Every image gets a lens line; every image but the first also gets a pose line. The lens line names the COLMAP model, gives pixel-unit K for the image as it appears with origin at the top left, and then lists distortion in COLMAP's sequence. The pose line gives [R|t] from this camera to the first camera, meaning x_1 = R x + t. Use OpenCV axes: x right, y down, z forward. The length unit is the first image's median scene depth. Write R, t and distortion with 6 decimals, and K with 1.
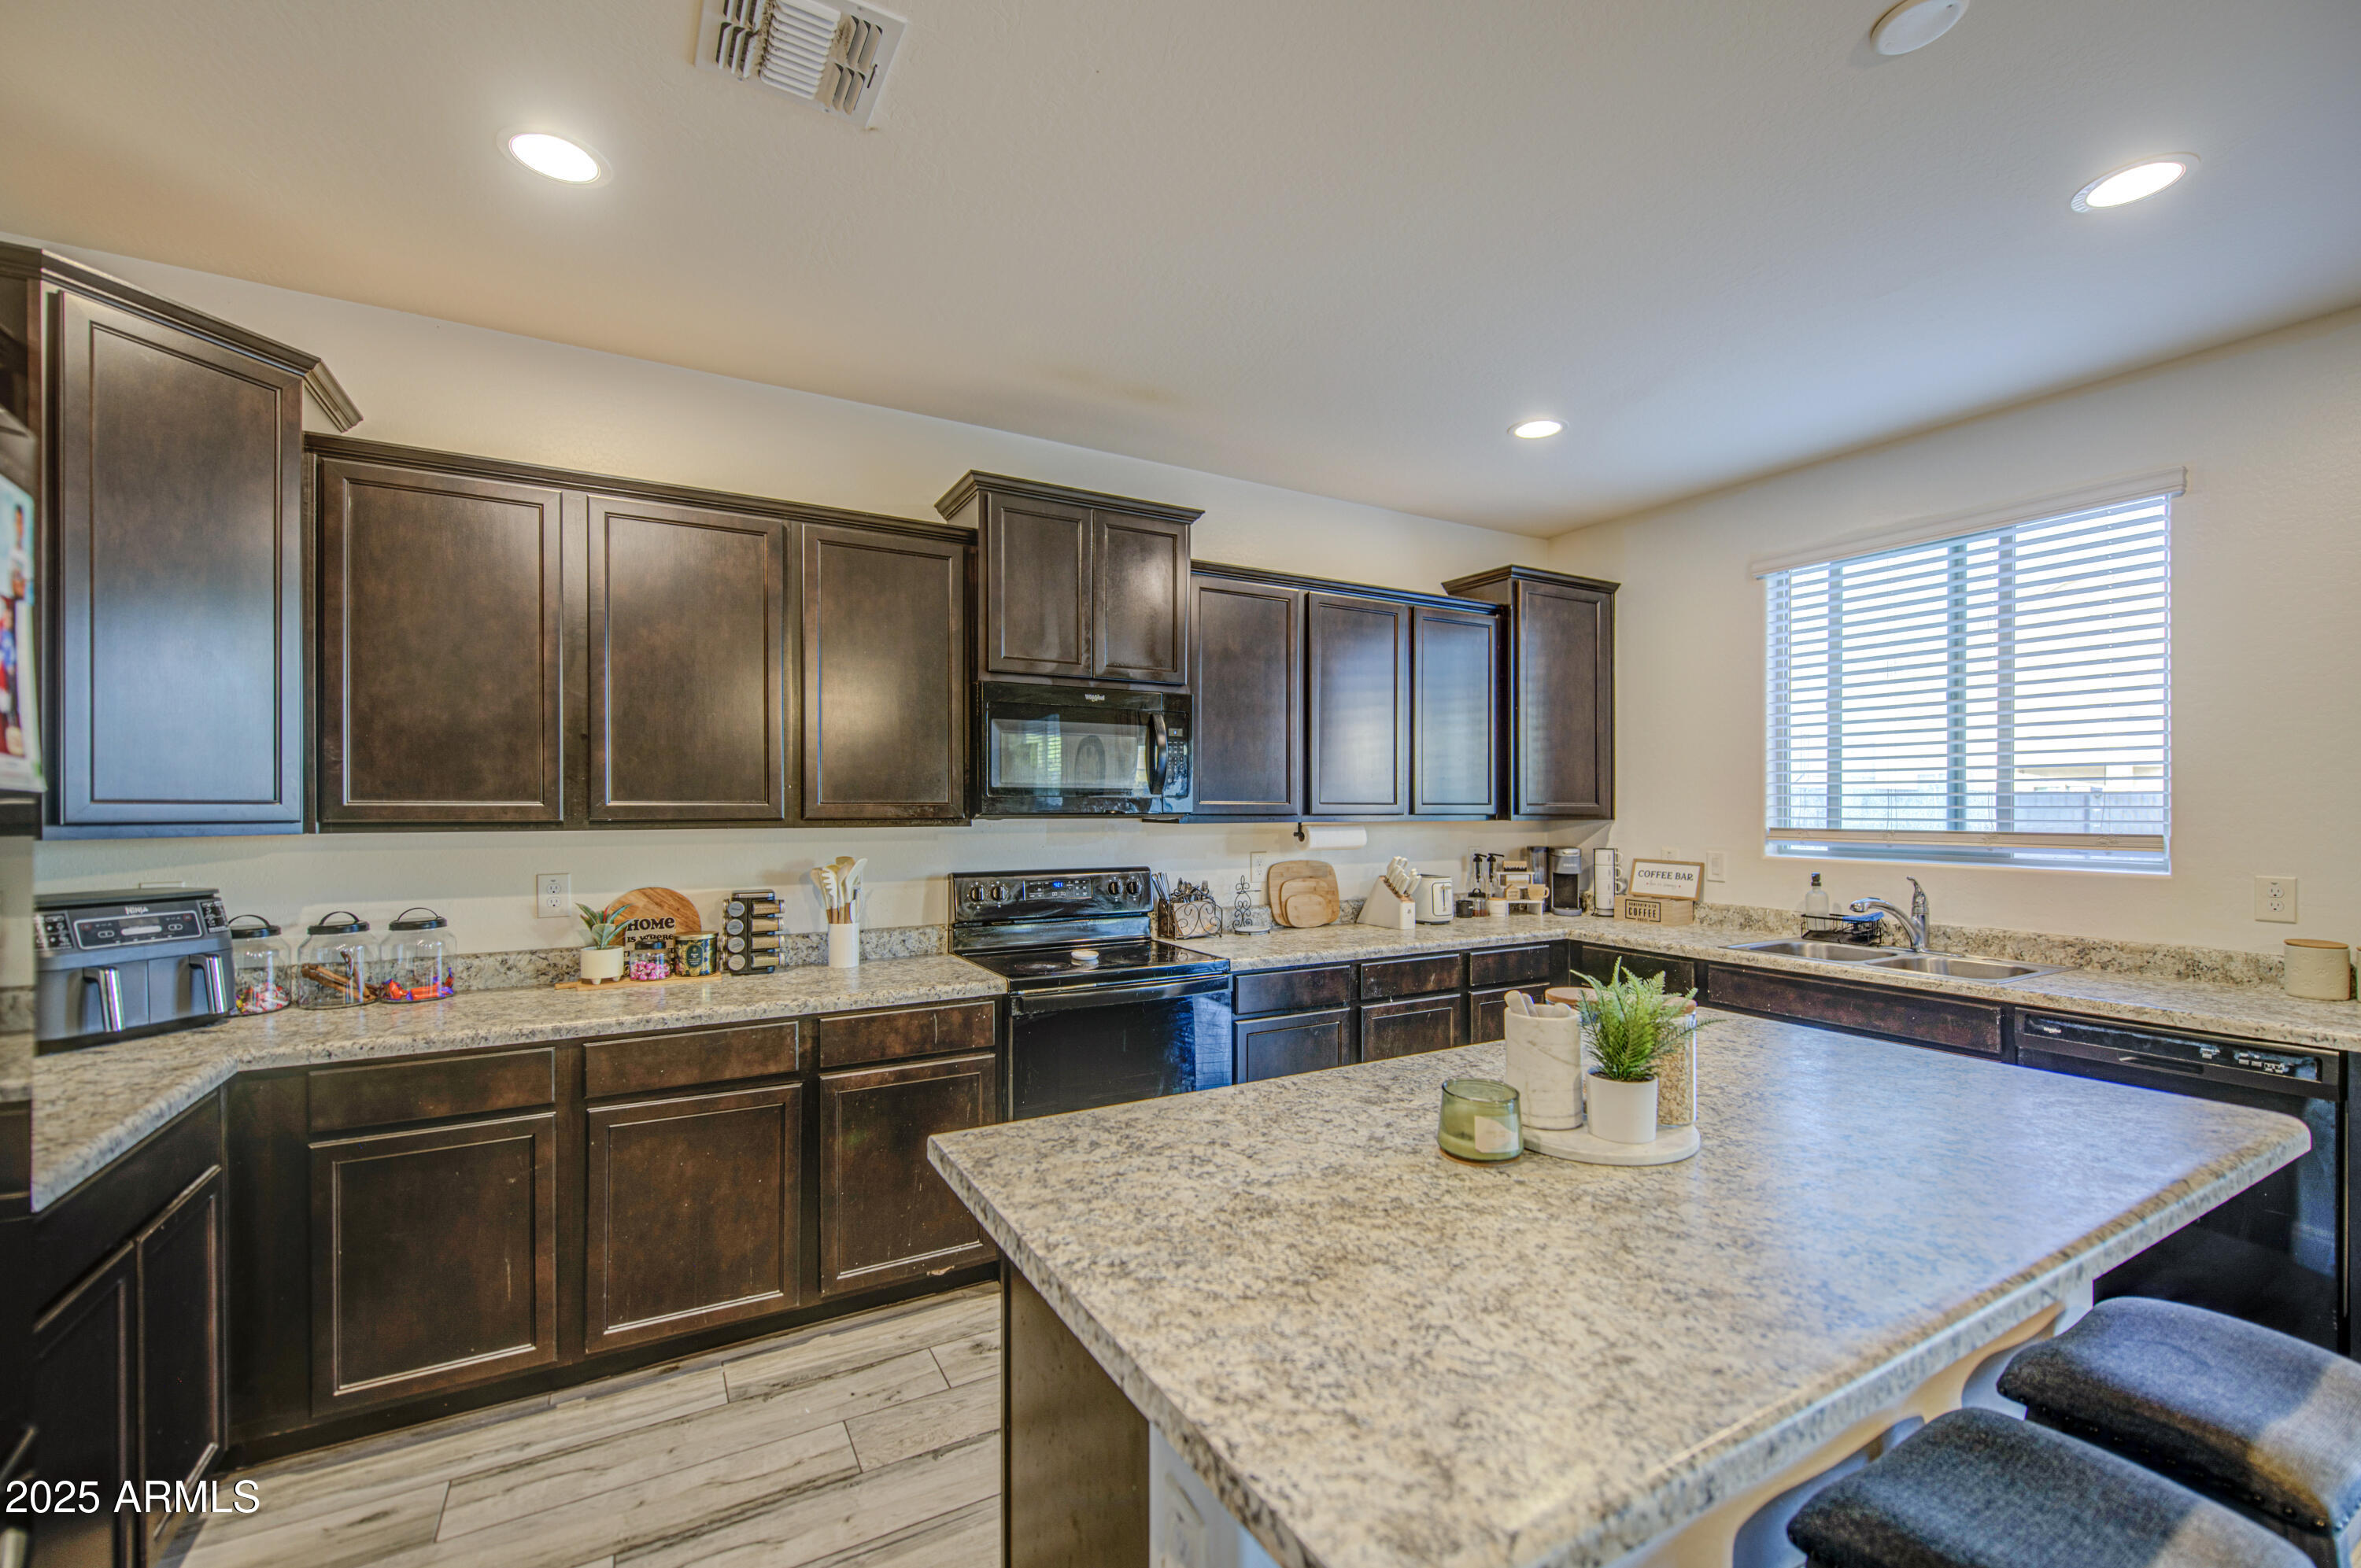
lens RADIAL K [[984.3, 0, 1188.9], [0, 984.3, 811.4], [0, 0, 1]] dist [0.000671, -0.000117]
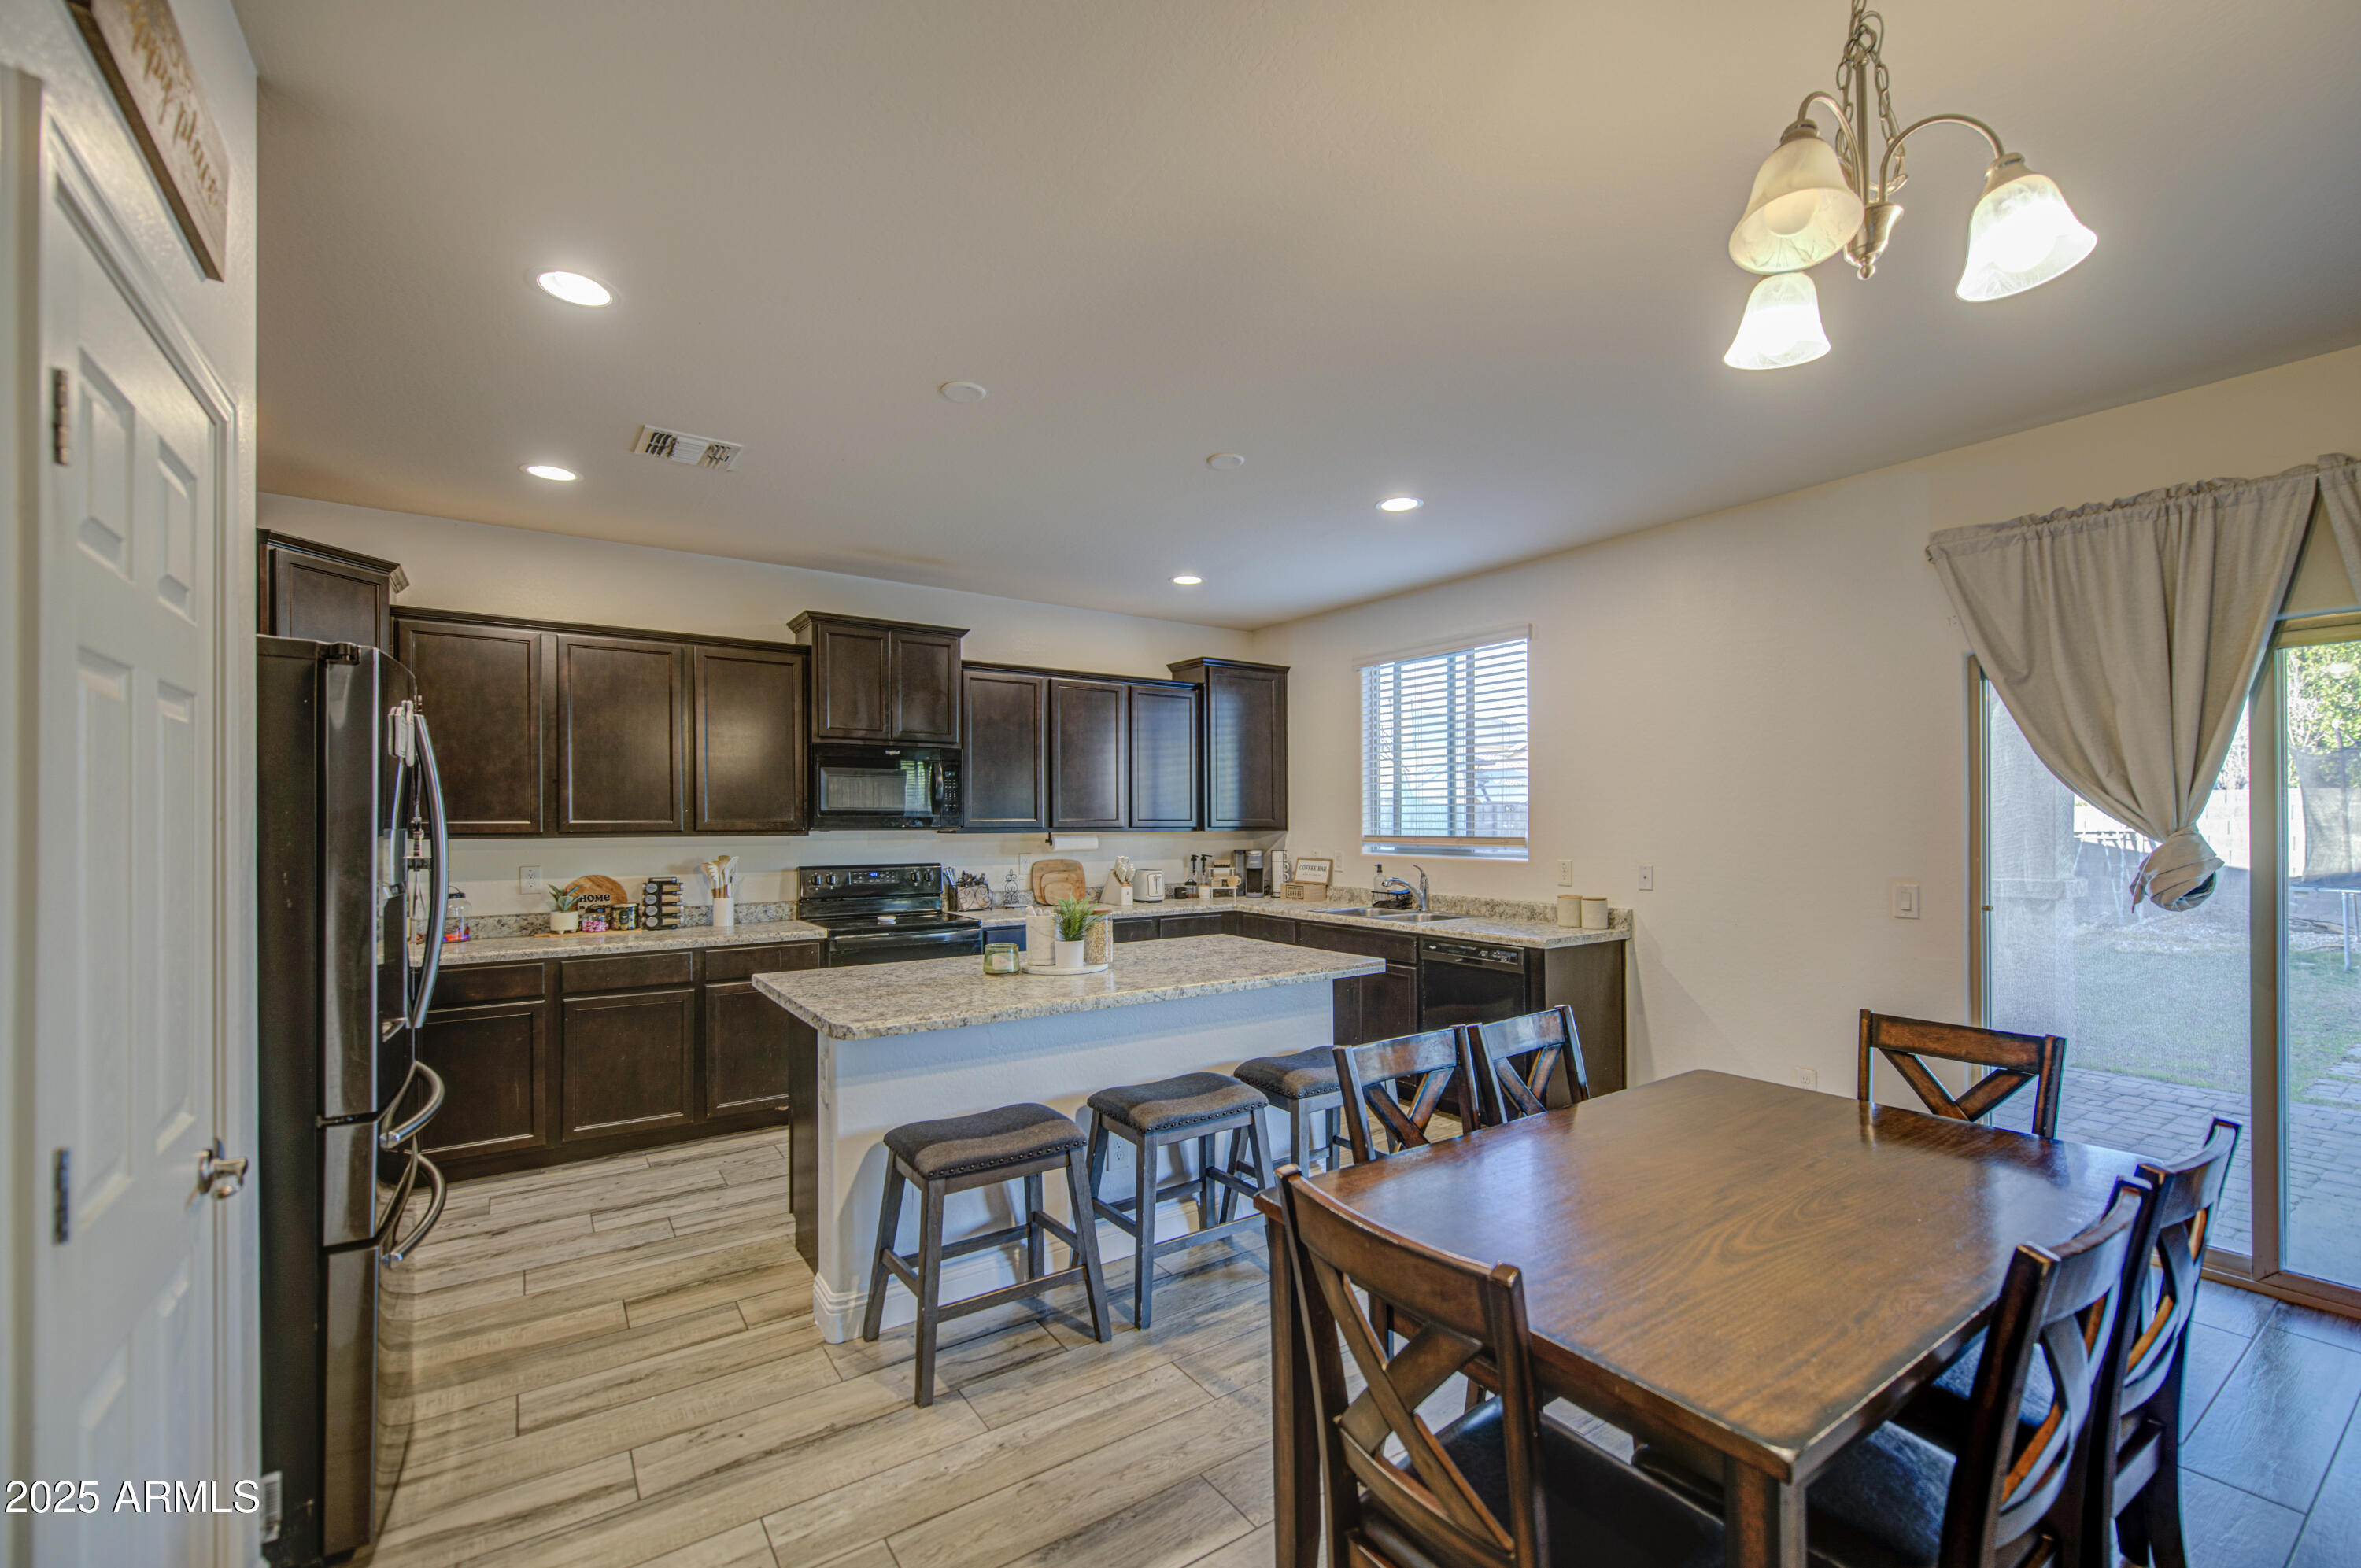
lens RADIAL K [[989.7, 0, 1210.3], [0, 989.7, 825.4], [0, 0, 1]] dist [-0.000212, -0.000025]
pose [[0.995264, -0.003625, 0.097139, 0.263614], [0.003840, 0.999991, -0.002028, 0.004783], [-0.097131, 0.002391, 0.995269, -0.631217]]
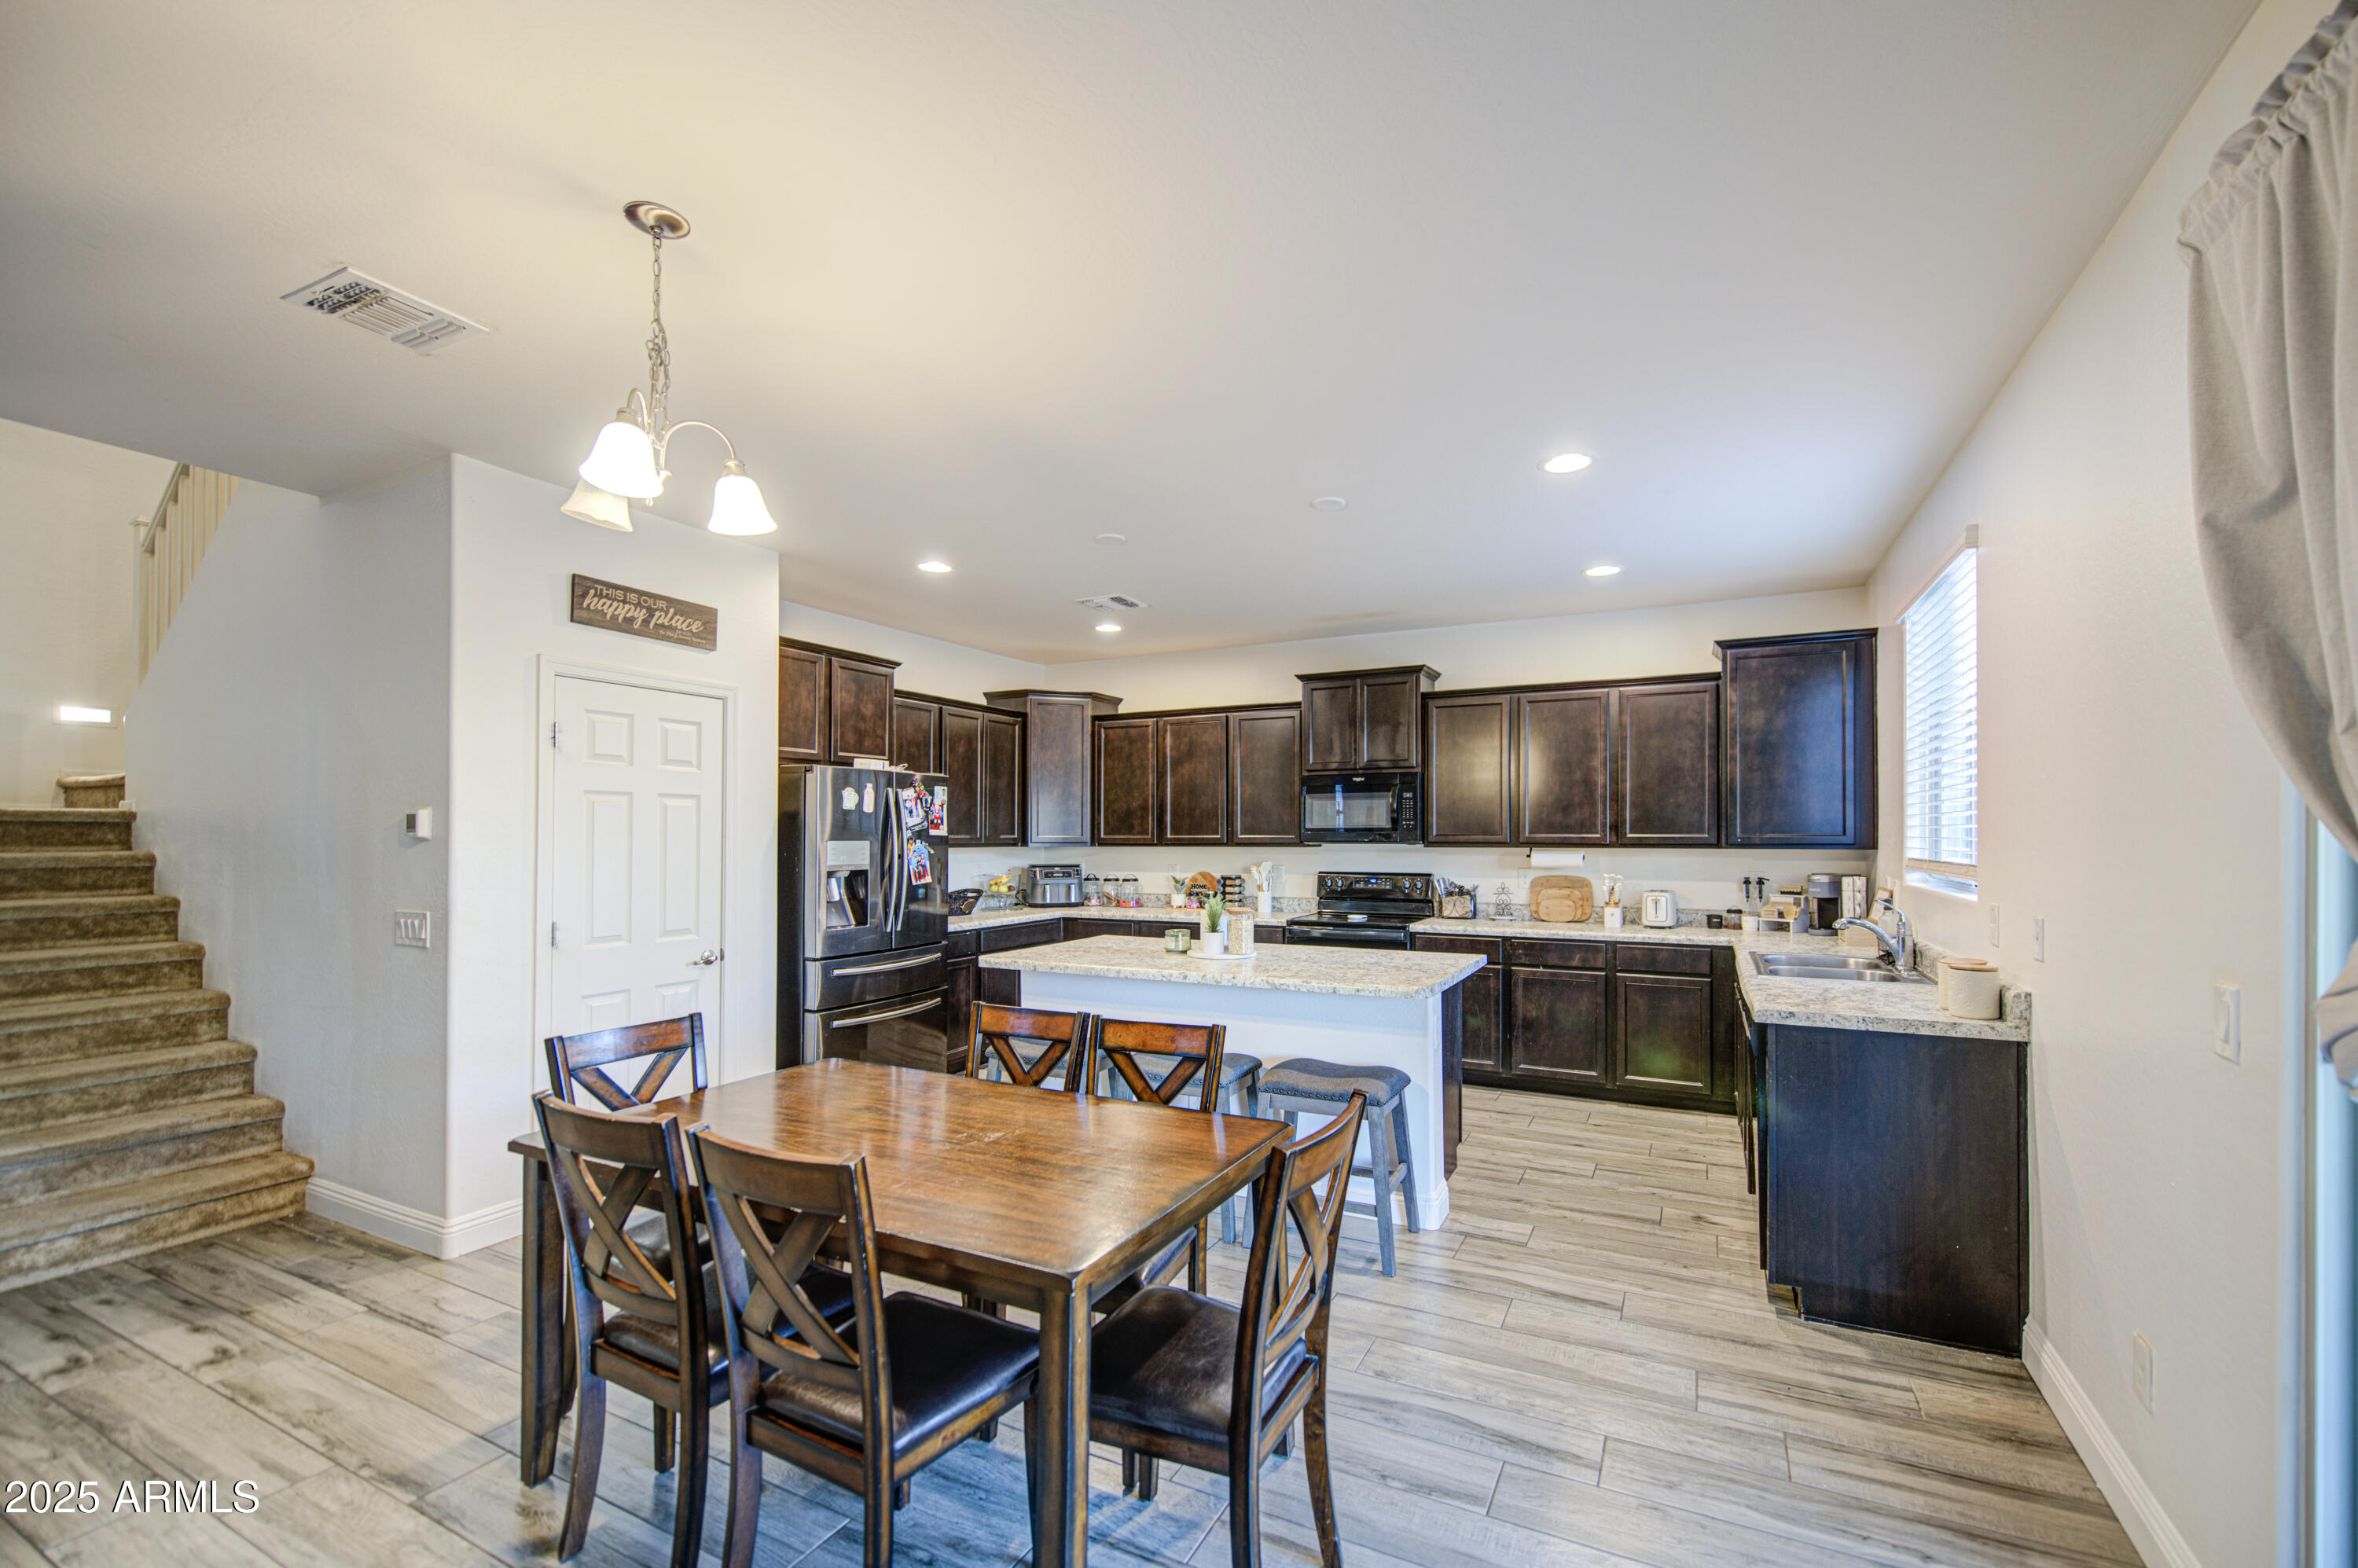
lens RADIAL K [[981.3, 0, 1194.2], [0, 981.3, 837.1], [0, 0, 1]] dist [0.001518, 0.000063]
pose [[0.543843, -0.000166, -0.839187, 1.361924], [-0.003655, 0.999990, -0.002566, 0.000181], [0.839179, 0.004463, 0.543837, -0.290350]]
